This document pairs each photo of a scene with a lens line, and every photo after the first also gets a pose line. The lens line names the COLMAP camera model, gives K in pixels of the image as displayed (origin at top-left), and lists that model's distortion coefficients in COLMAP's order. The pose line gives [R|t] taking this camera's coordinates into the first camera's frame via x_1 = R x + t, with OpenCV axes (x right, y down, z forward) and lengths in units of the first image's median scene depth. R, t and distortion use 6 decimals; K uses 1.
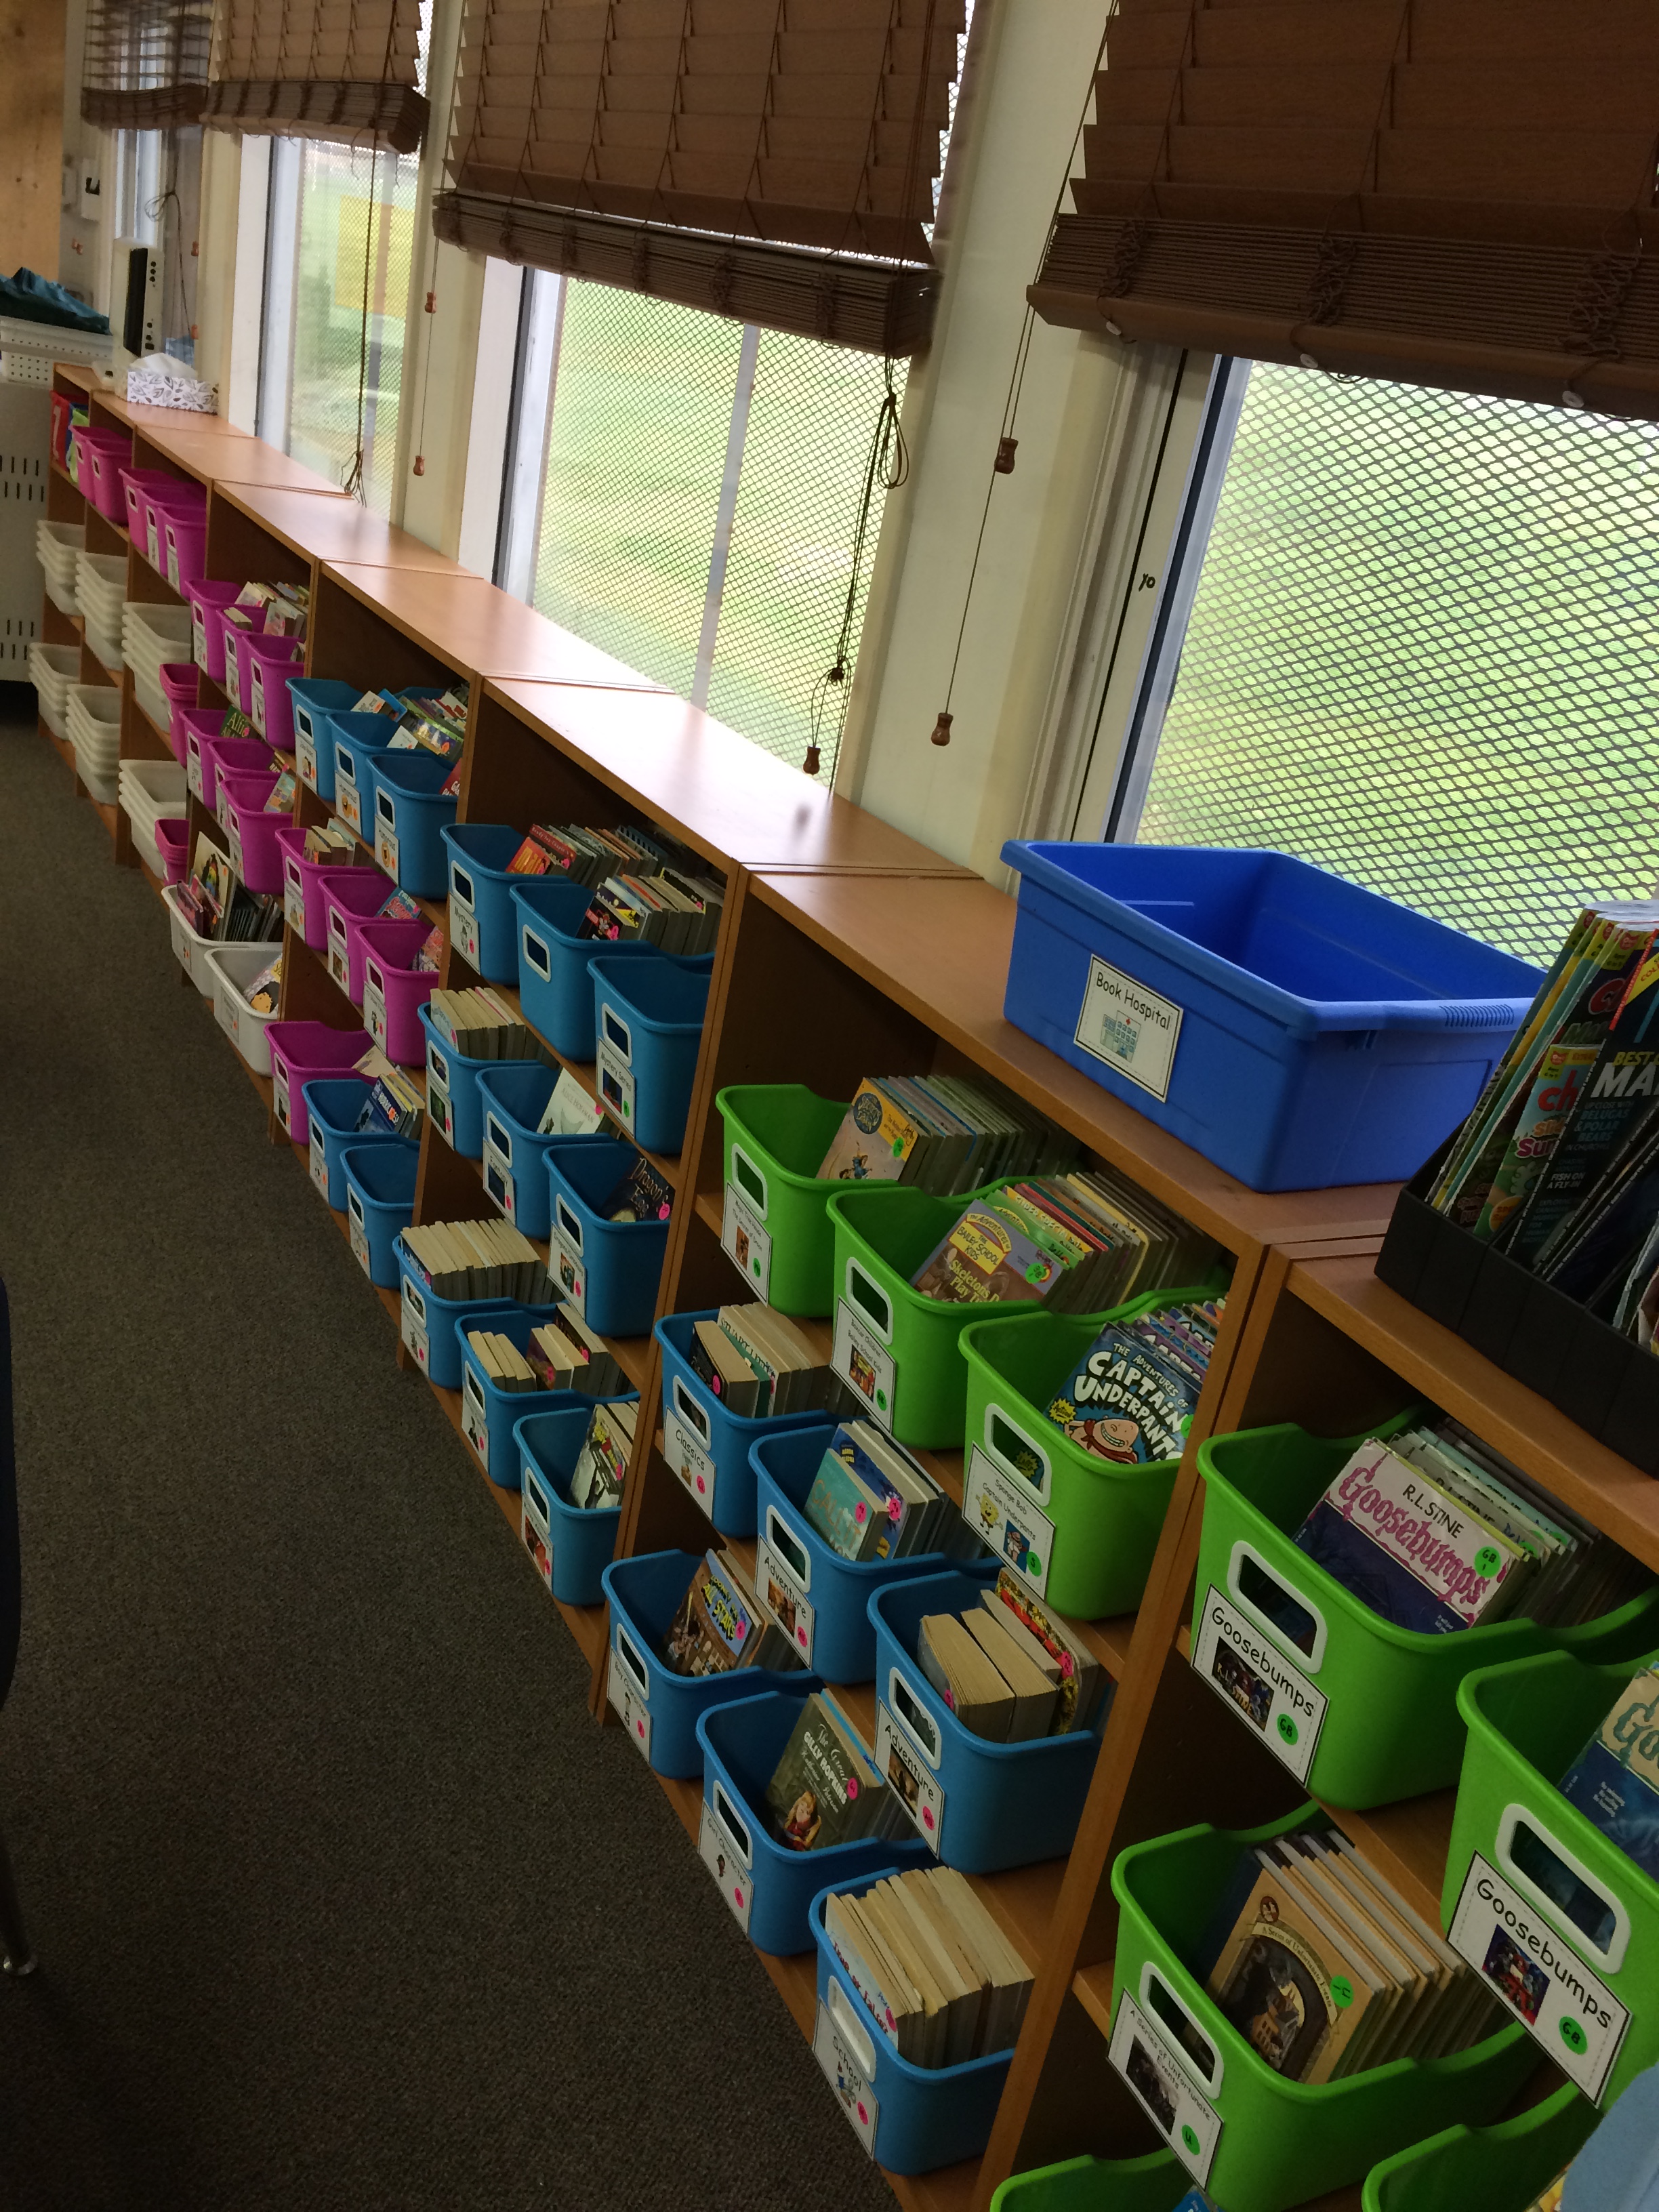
lens RADIAL K [[1879.8, 0, 829.5], [0, 1879.8, 1106.0], [0, 0, 1]] dist [0.048155, -0.001166]
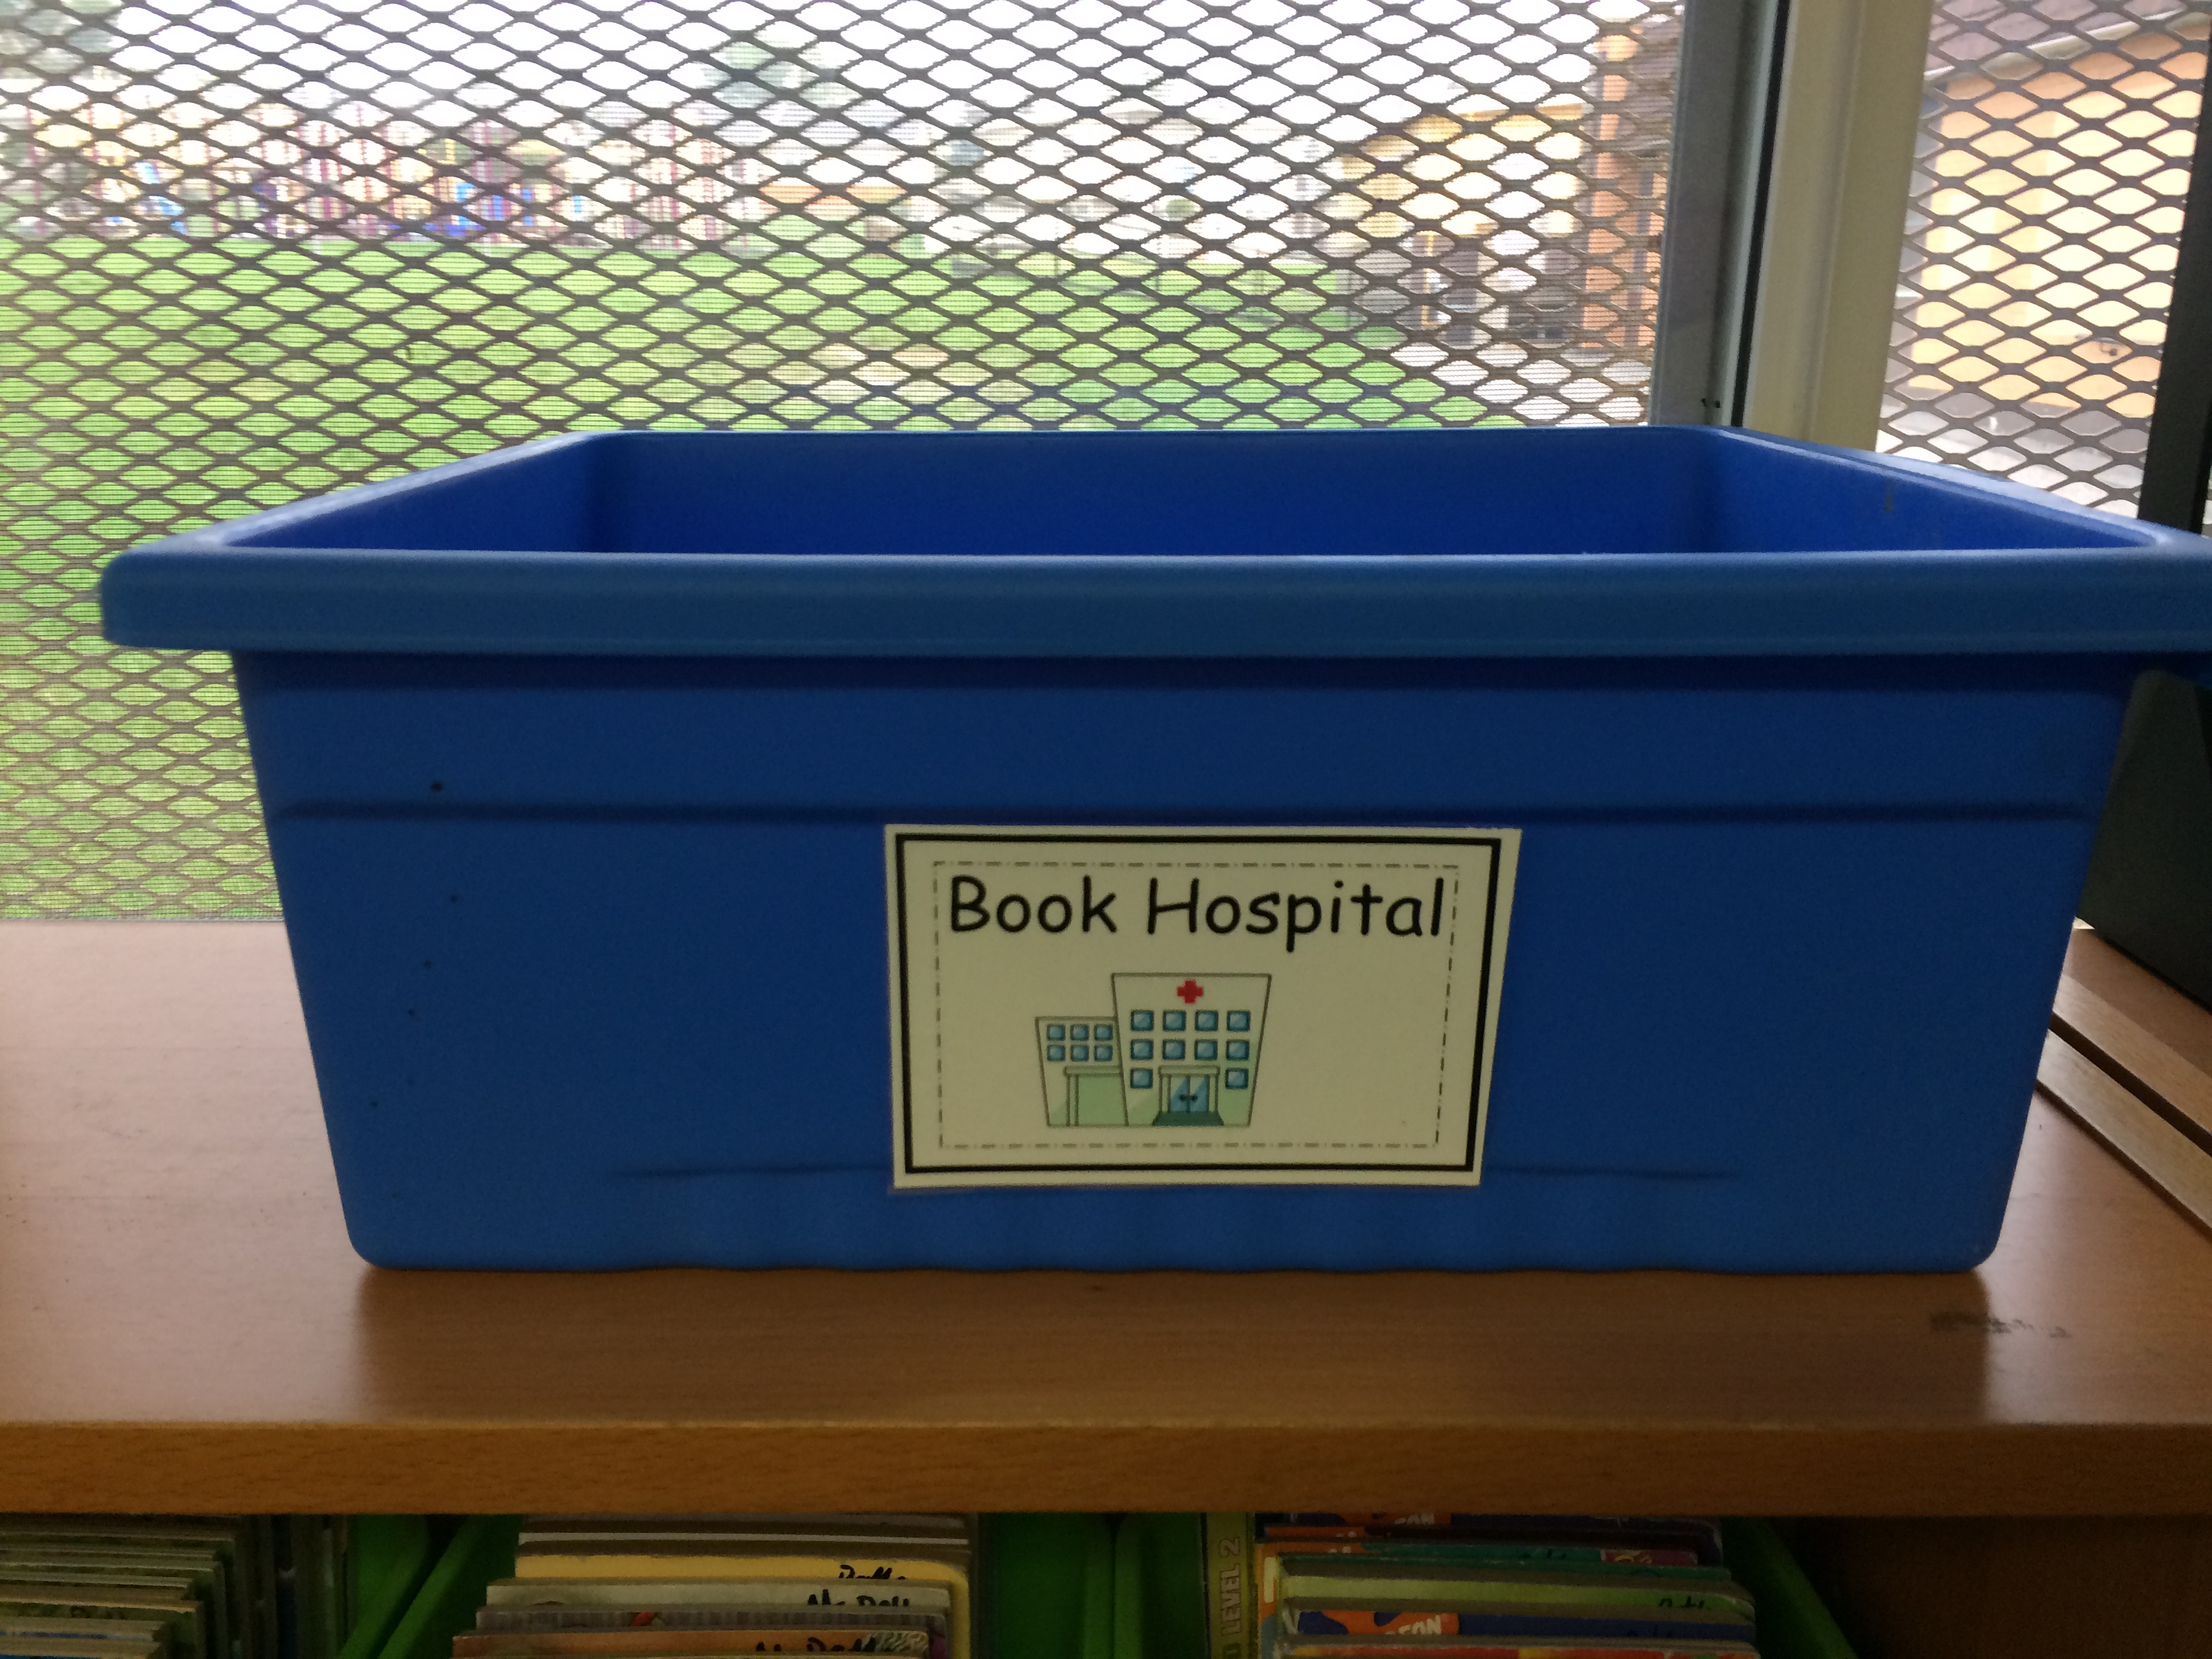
lens RADIAL K [[1879.8, 0, 1106.0], [0, 1879.8, 829.5], [0, 0, 1]] dist [0.048155, -0.001166]
pose [[0.483953, -0.400622, 0.778005, -0.031424], [0.411848, 0.888709, 0.201440, -0.111450], [-0.772121, 0.222932, 0.595089, 0.797262]]
